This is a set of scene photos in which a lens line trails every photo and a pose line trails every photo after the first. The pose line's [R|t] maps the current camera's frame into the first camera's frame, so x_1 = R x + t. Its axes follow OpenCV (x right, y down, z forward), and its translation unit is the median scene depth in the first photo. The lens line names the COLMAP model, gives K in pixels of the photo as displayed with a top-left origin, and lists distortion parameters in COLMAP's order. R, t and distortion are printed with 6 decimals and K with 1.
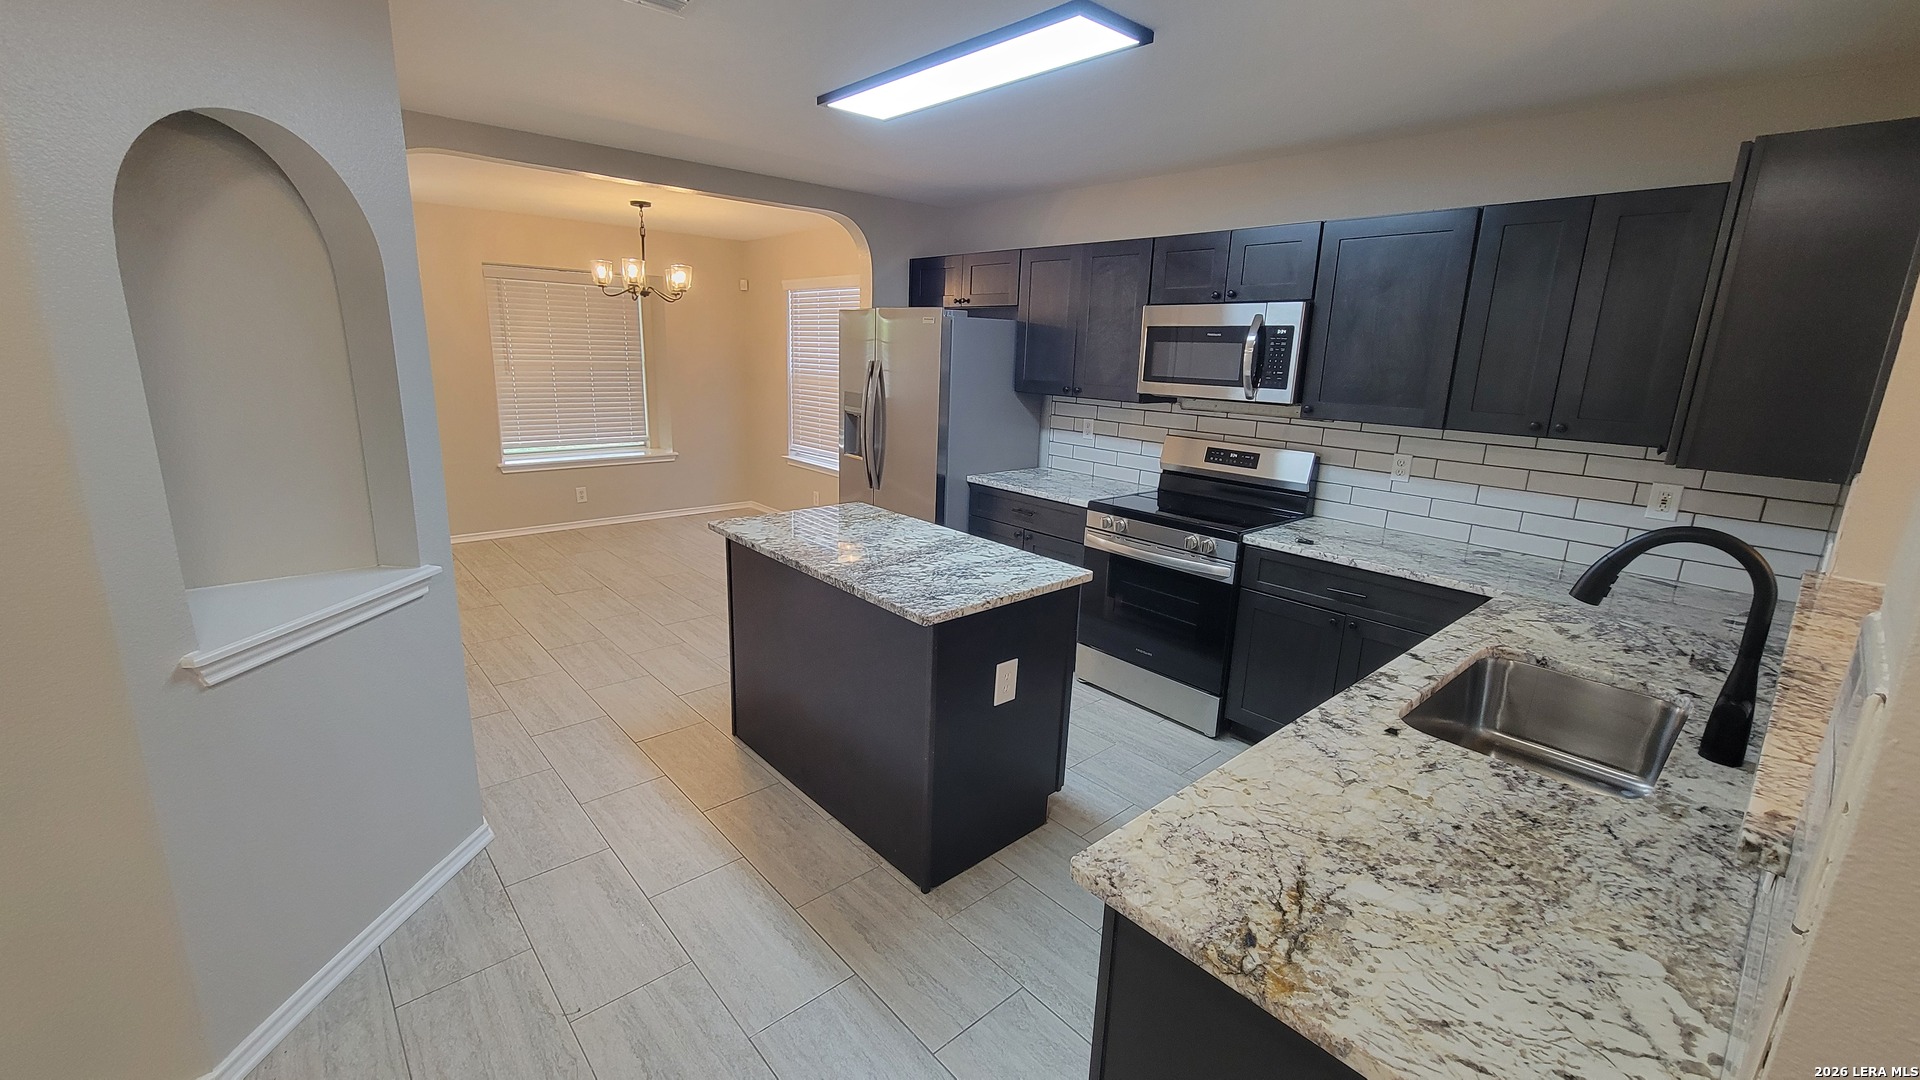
lens RADIAL K [[781.4, 0, 950.0], [0, 781.4, 536.9], [0, 0, 1]] dist [-0.003274, -0.001188]
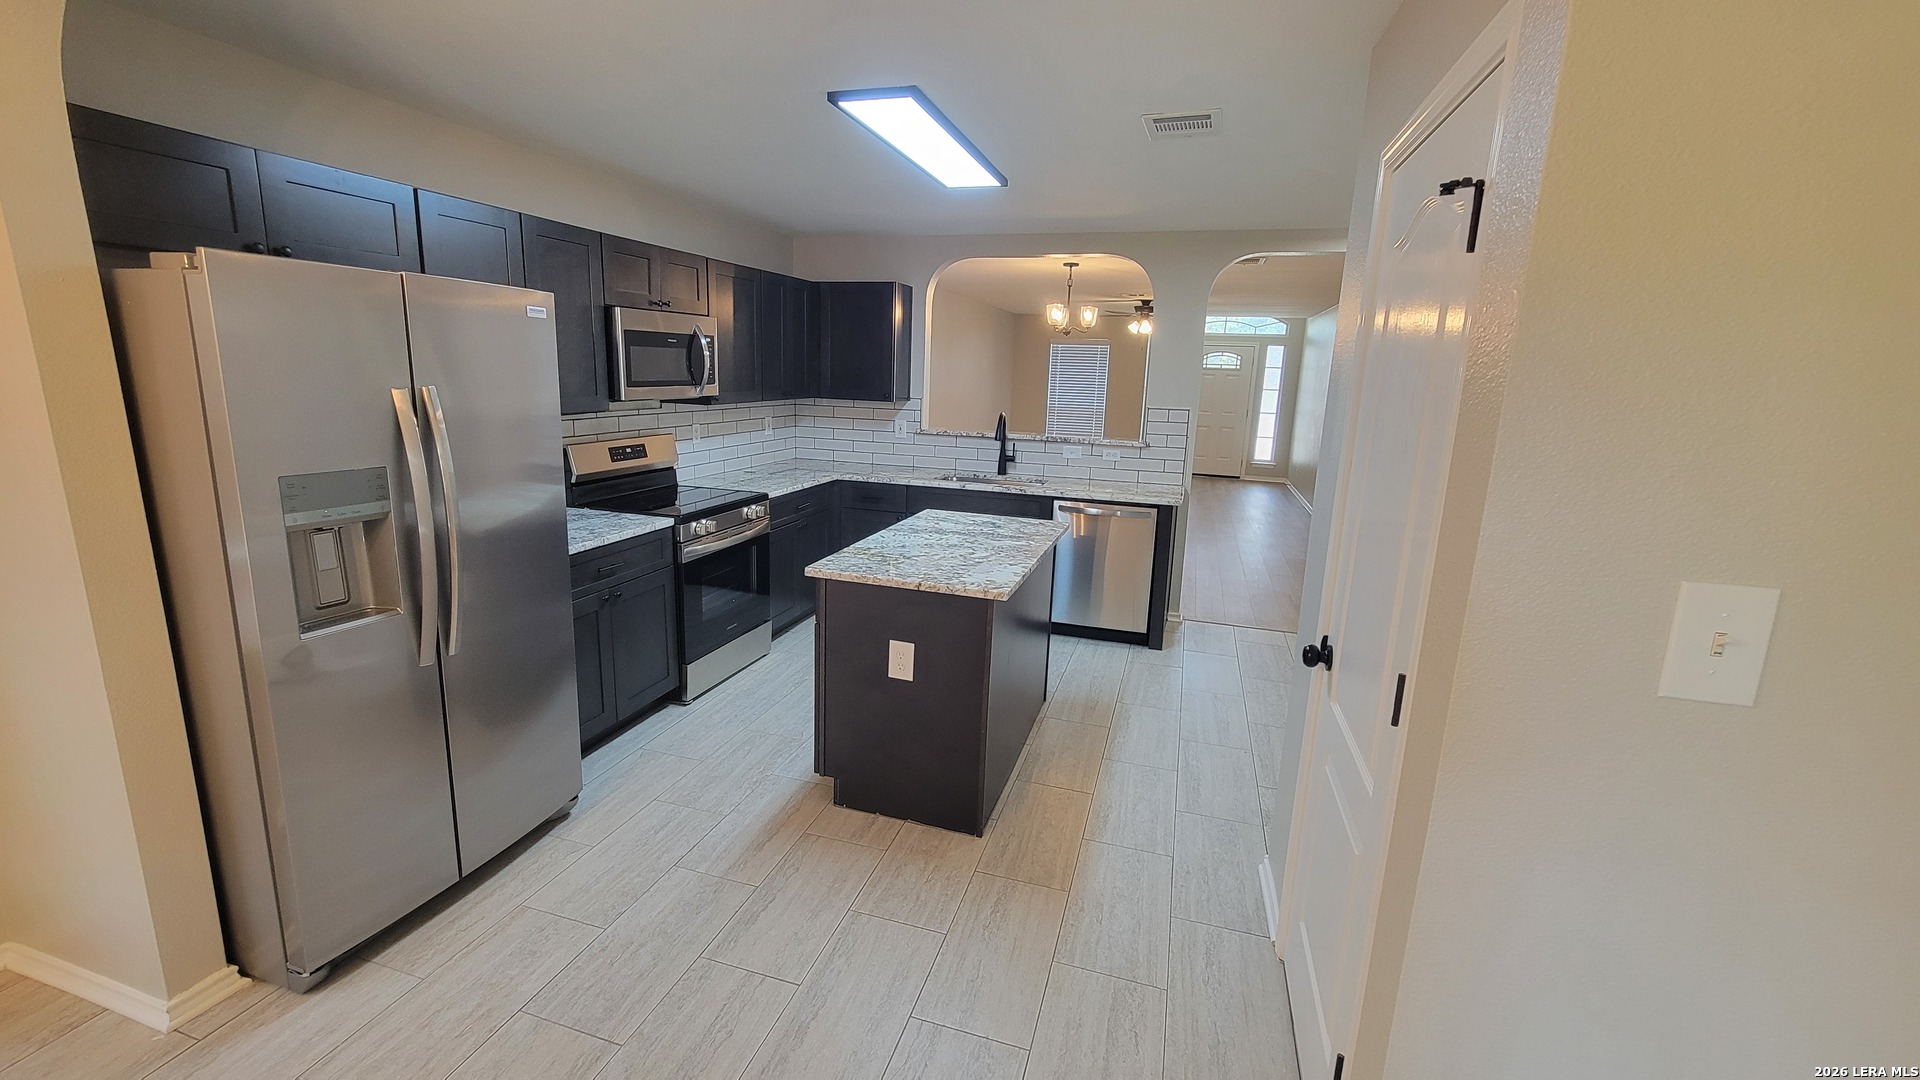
lens RADIAL K [[781.4, 0, 952.5], [0, 781.4, 530.5], [0, 0, 1]] dist [-0.003274, -0.001188]
pose [[-0.515427, -0.221349, 0.827852, -0.662738], [0.159625, 0.924355, 0.346536, -0.259168], [-0.841935, 0.310759, -0.441105, 0.972234]]
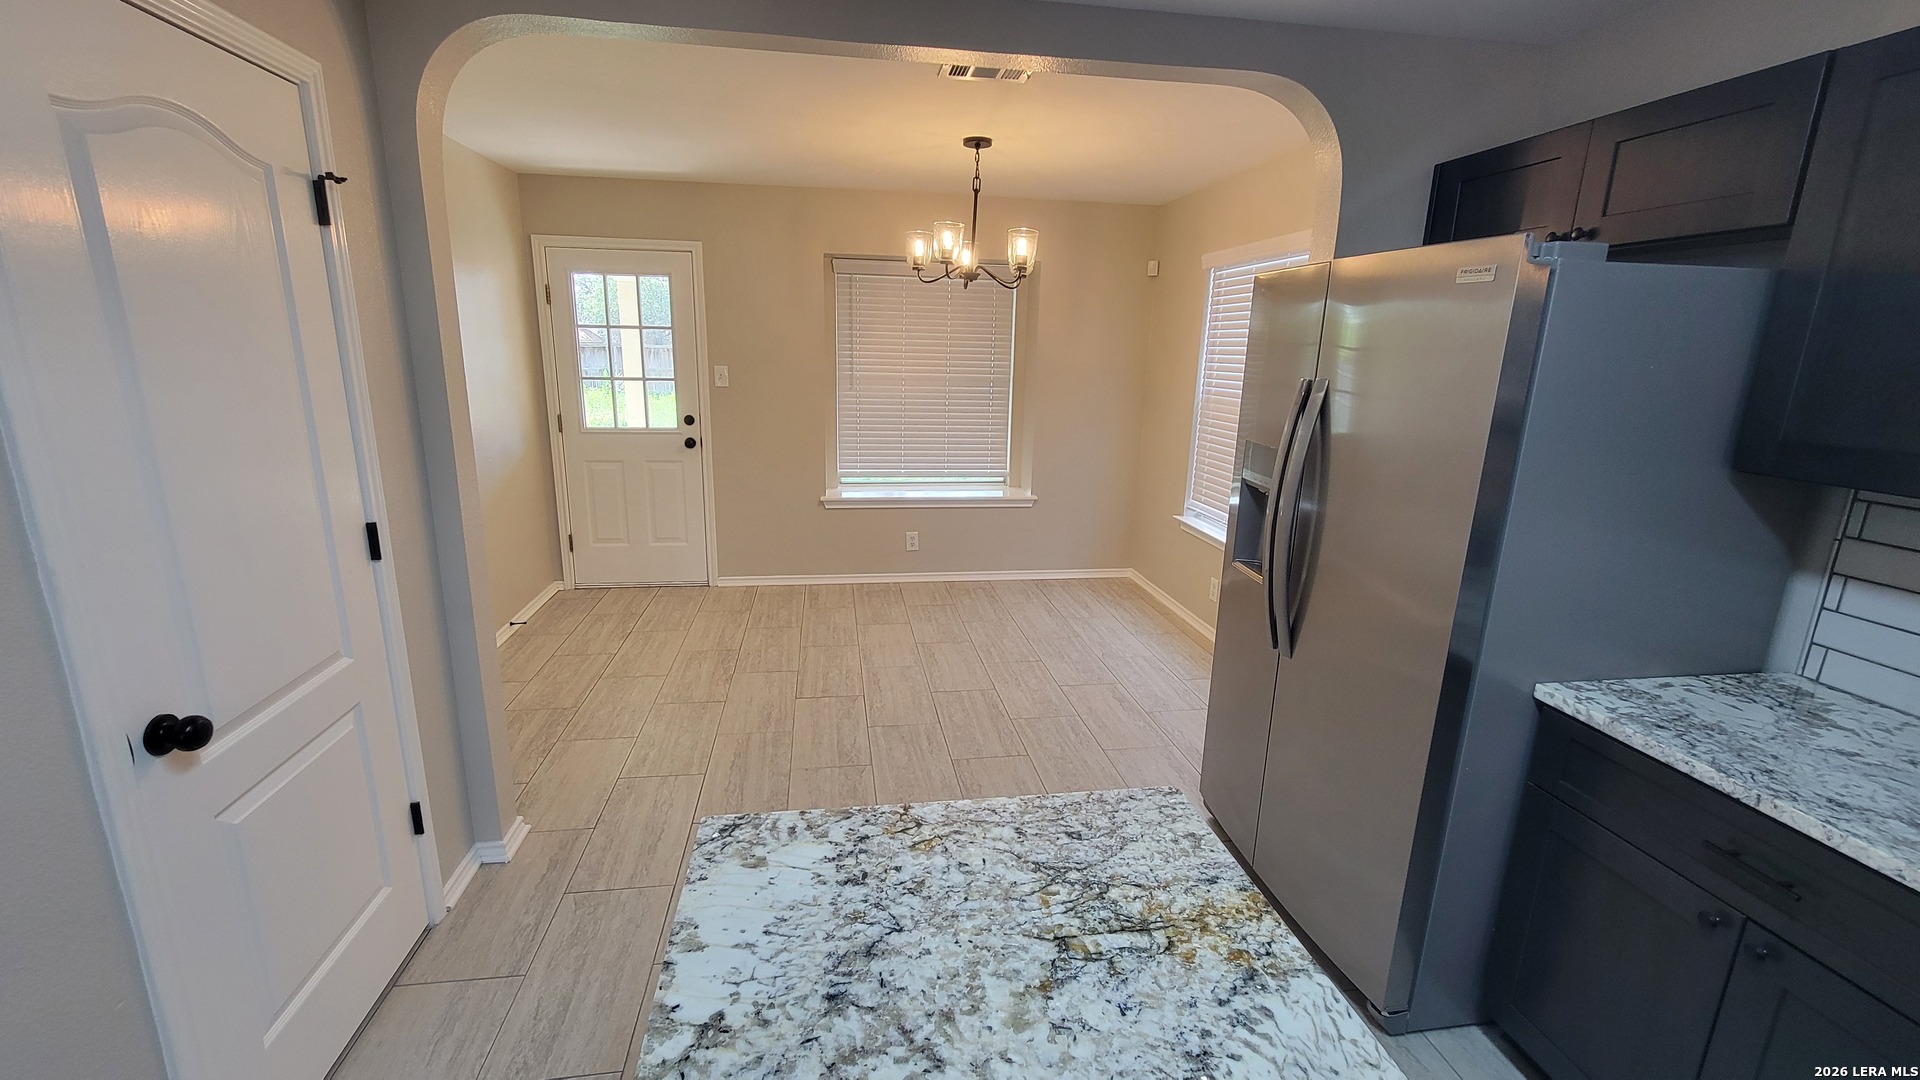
lens RADIAL K [[781.4, 0, 952.2], [0, 781.4, 531.9], [0, 0, 1]] dist [-0.003274, -0.001188]
pose [[0.839379, 0.114719, -0.531302, -0.023638], [-0.128091, 0.991693, 0.011761, -0.117648], [0.528237, 0.058183, 0.847101, 0.520555]]
